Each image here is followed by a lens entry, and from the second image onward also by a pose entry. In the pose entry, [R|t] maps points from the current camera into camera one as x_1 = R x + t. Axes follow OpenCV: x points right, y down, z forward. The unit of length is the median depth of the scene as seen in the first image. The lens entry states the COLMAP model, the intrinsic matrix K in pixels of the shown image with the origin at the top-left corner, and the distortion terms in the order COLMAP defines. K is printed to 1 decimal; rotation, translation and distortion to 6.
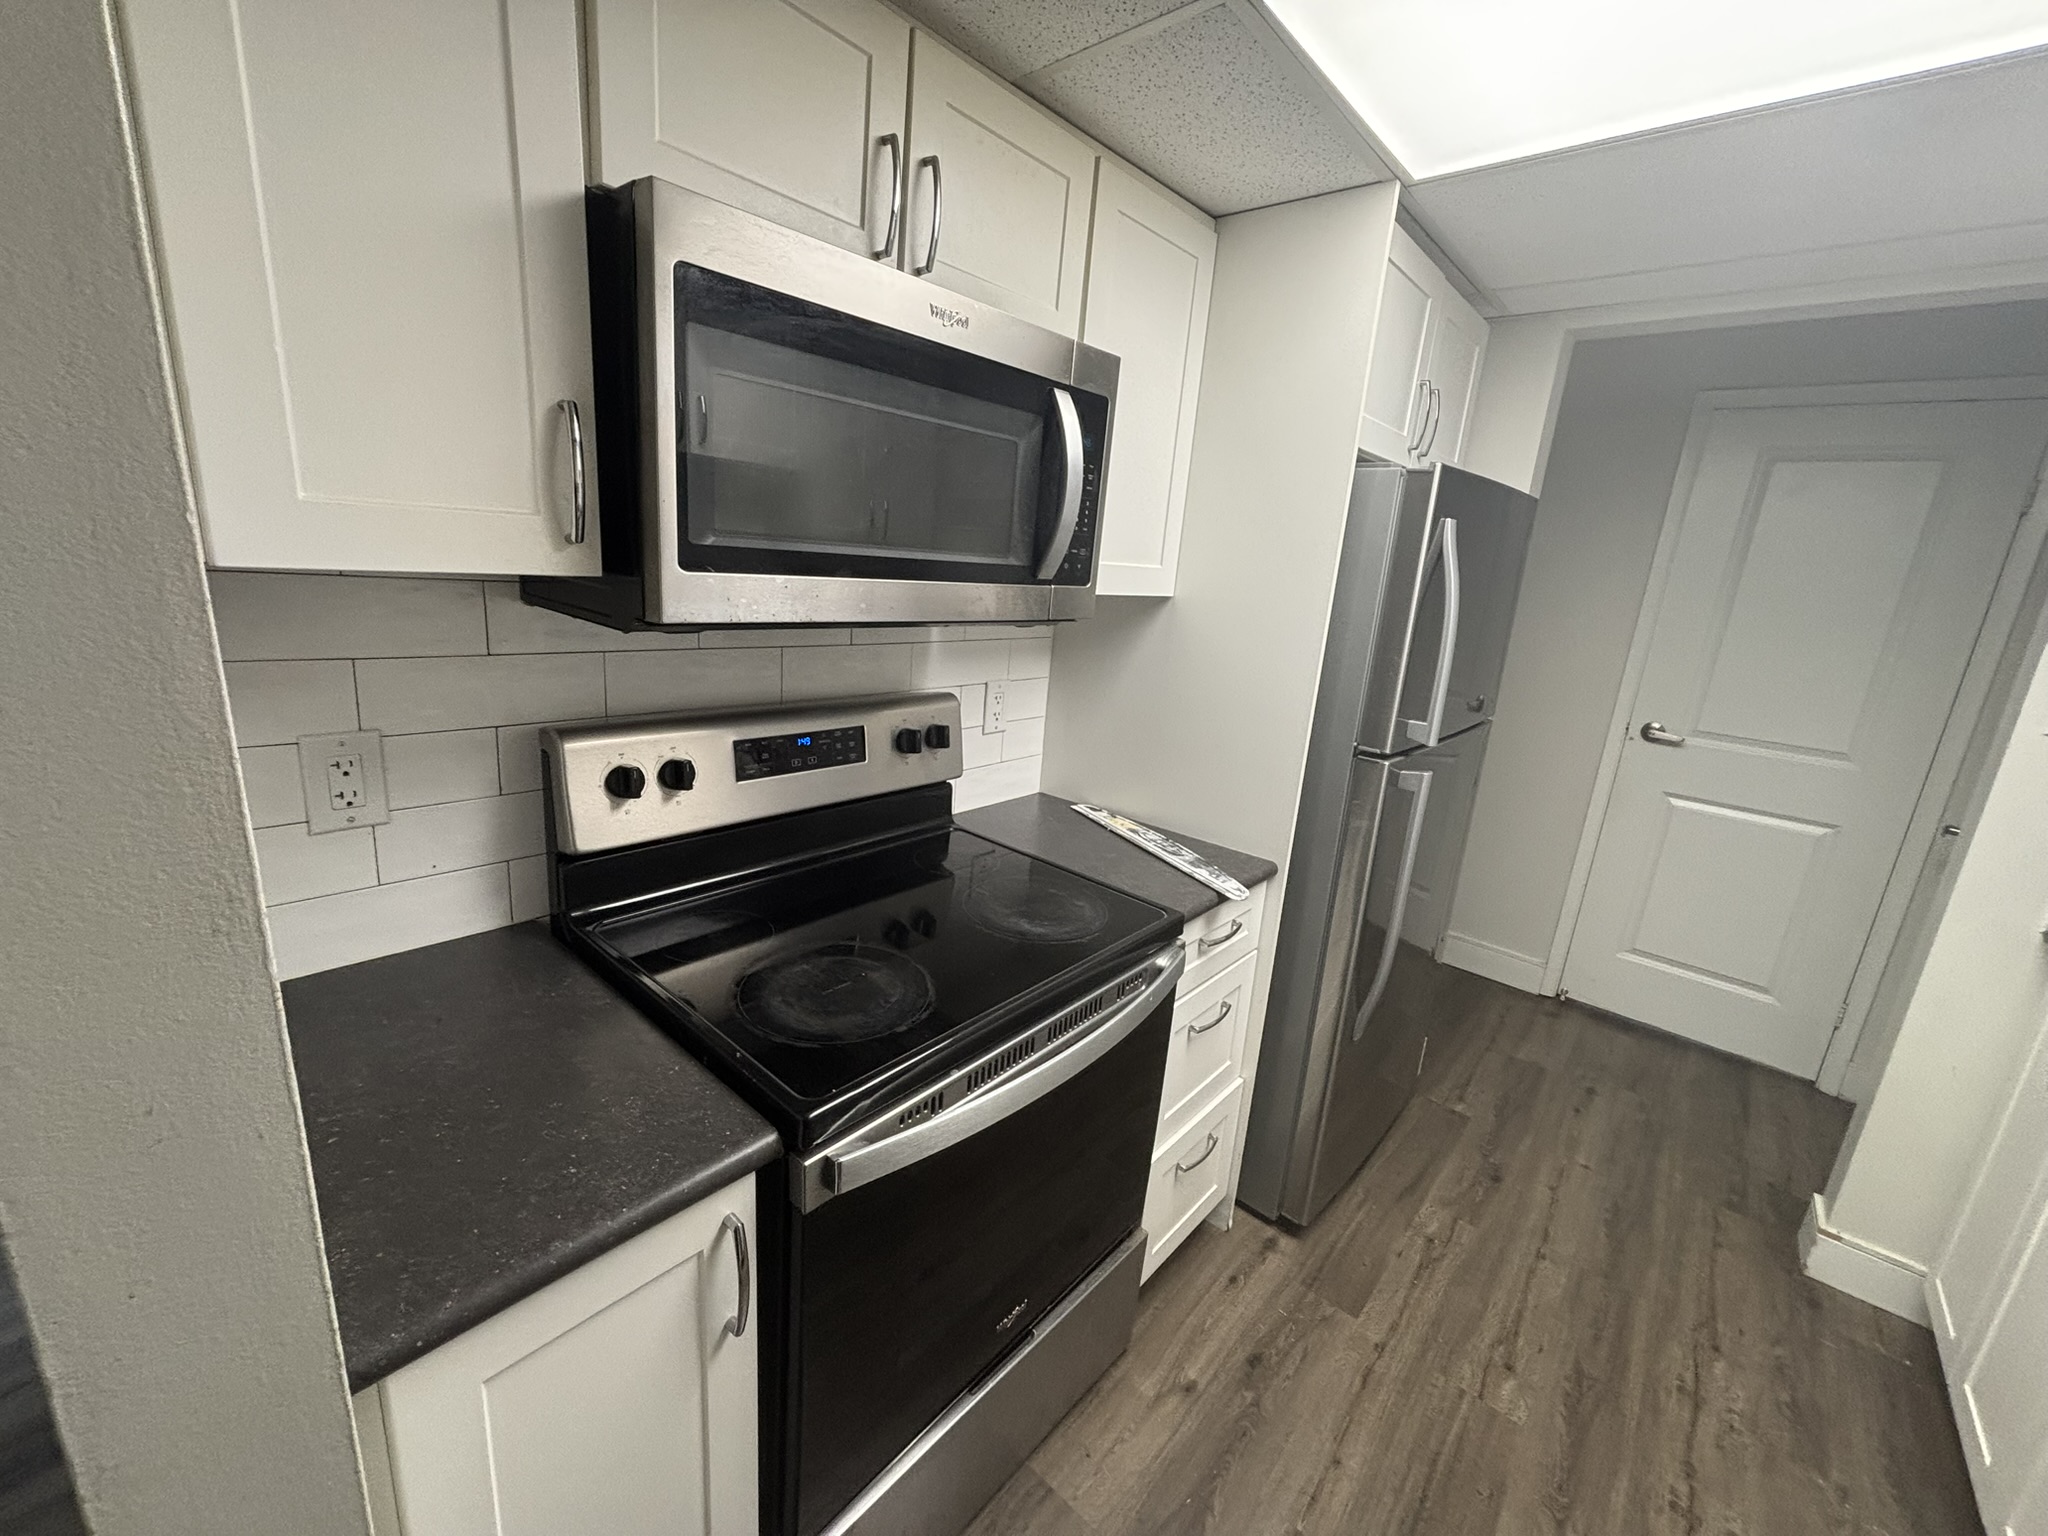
lens RADIAL K [[824.2, 0, 1016.9], [0, 824.2, 763.1], [0, 0, 1]] dist [-0.000352, -0.000203]
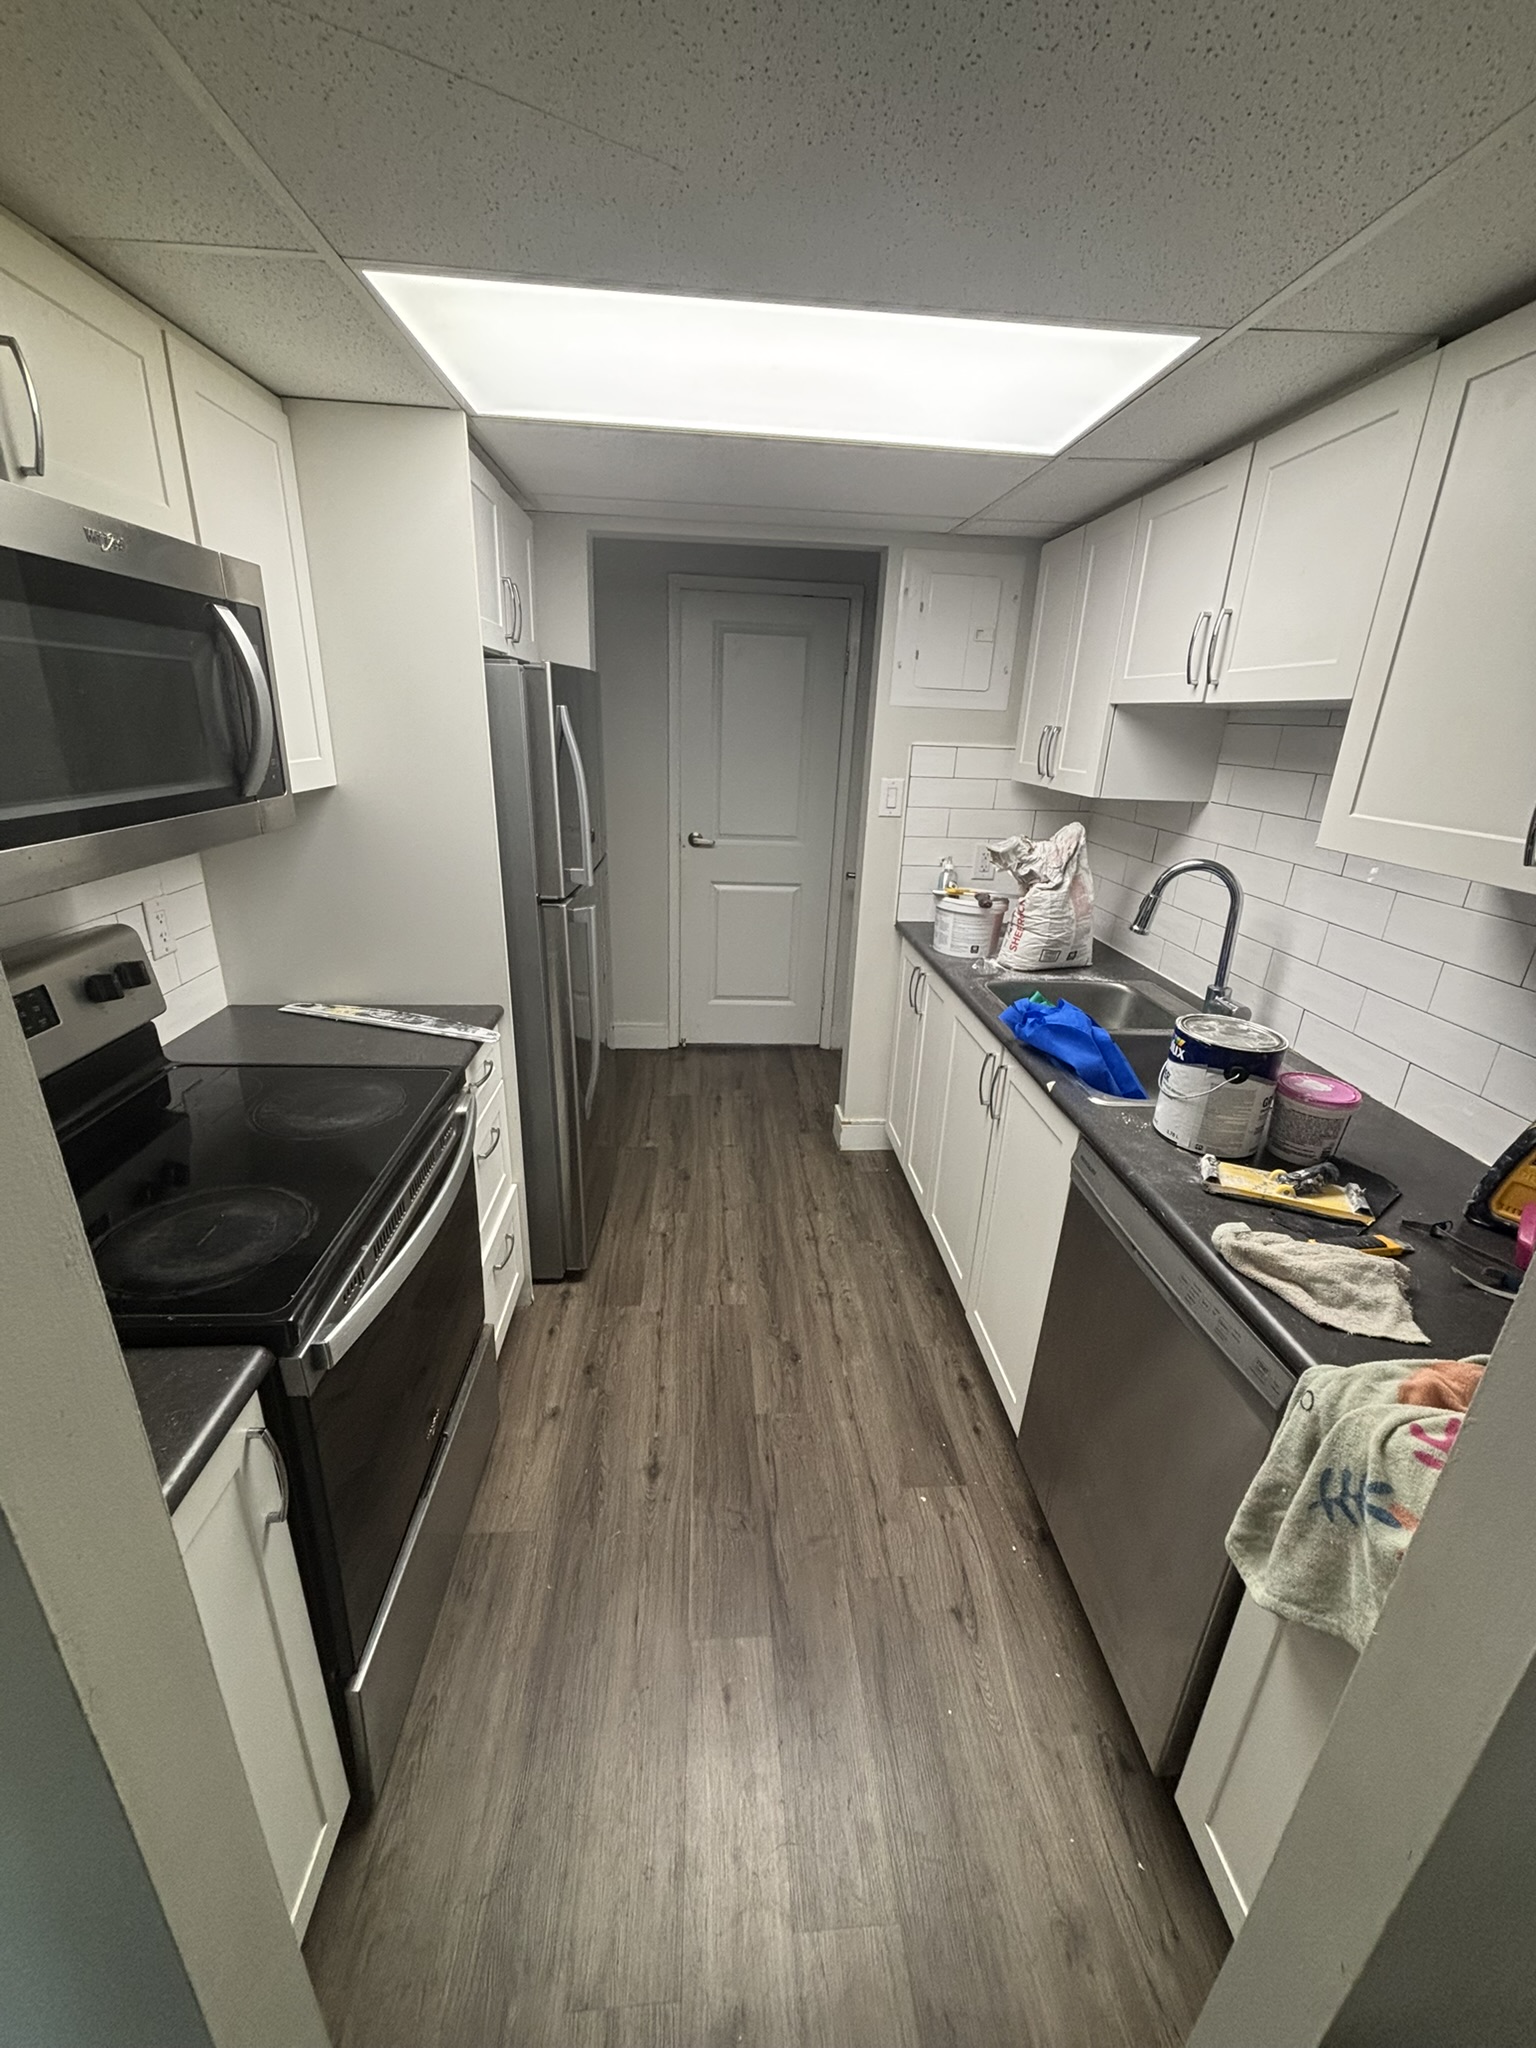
lens RADIAL K [[824.2, 0, 768.0], [0, 824.2, 1024.0], [0, 0, 1]] dist [-0.000352, -0.000203]
pose [[0.699813, -0.294730, 0.650689, -0.198814], [0.192193, 0.955010, 0.225870, -0.047872], [-0.687985, -0.033009, 0.724973, -0.135760]]
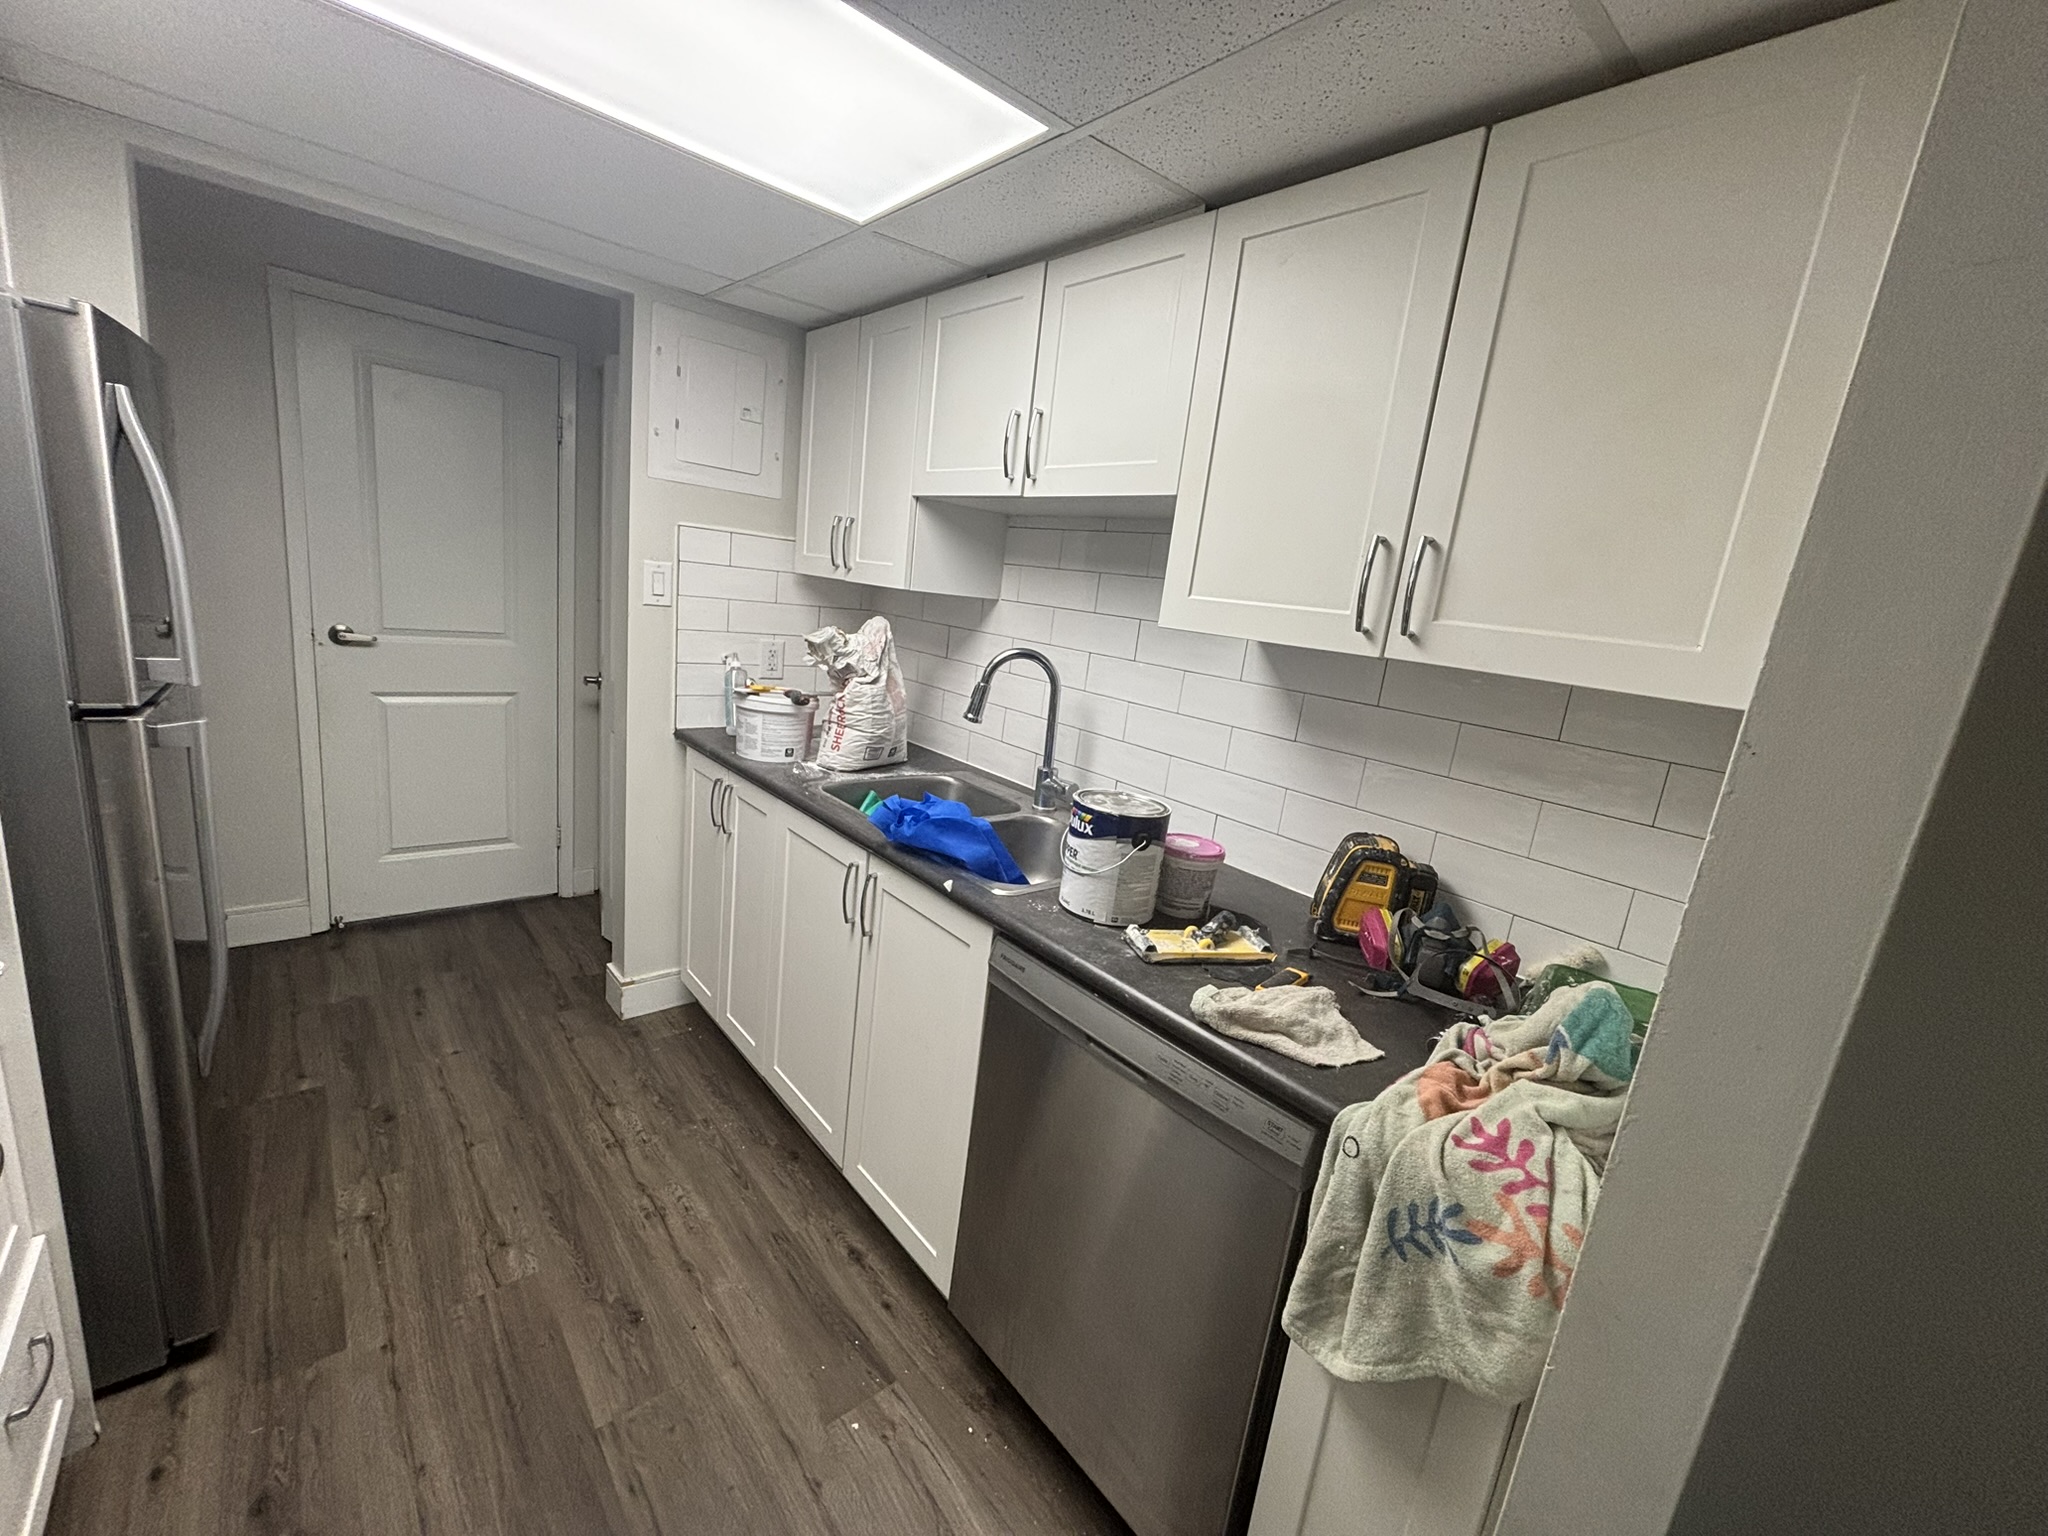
lens RADIAL K [[822.9, 0, 1024.0], [0, 822.9, 768.0], [0, 0, 1]] dist [0.002026, -0.003011]
pose [[0.134830, -0.272790, 0.952579, -0.149884], [0.143609, 0.956587, 0.253611, -0.028226], [-0.980407, 0.102605, 0.168151, 0.090250]]
